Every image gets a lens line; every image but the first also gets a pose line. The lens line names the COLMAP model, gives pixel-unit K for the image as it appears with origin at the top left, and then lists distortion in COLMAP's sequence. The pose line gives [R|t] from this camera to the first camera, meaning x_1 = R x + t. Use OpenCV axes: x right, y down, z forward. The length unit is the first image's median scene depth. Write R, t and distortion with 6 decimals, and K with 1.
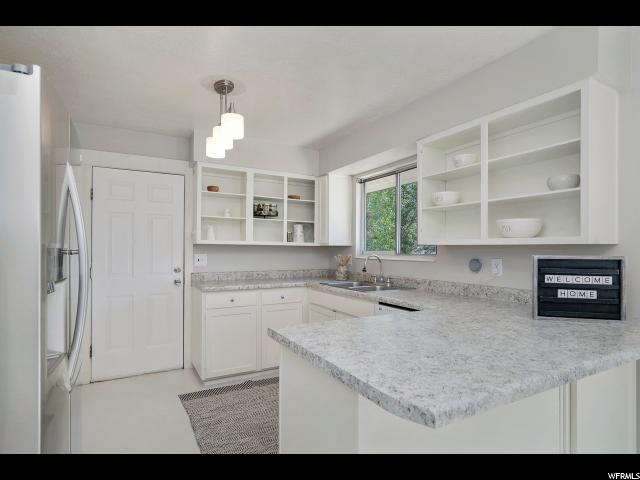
lens RADIAL K [[344.5, 0, 321.0], [0, 344.5, 248.6], [0, 0, 1]] dist [-0.000170, 0.000172]
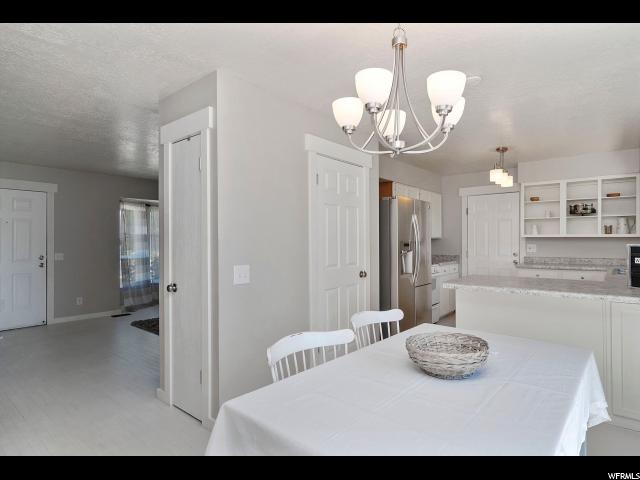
lens RADIAL K [[372.3, 0, 327.4], [0, 372.3, 239.1], [0, 0, 1]] dist [0.000624, 0.000573]
pose [[0.359869, -0.010386, -0.932945, 0.821445], [0.007172, 0.999939, -0.008365, 0.002091], [0.932975, -0.003681, 0.359922, -0.369695]]
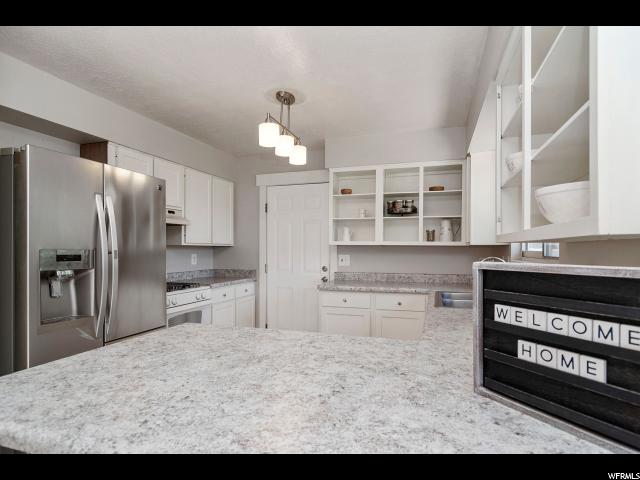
lens RADIAL K [[348.6, 0, 340.7], [0, 348.6, 250.8], [0, 0, 1]] dist [-0.000701, -0.000010]
pose [[0.688916, 0.001159, -0.724840, 0.429906], [0.001726, 0.999993, 0.003240, 0.000879], [0.724839, -0.003483, 0.688909, 0.263169]]
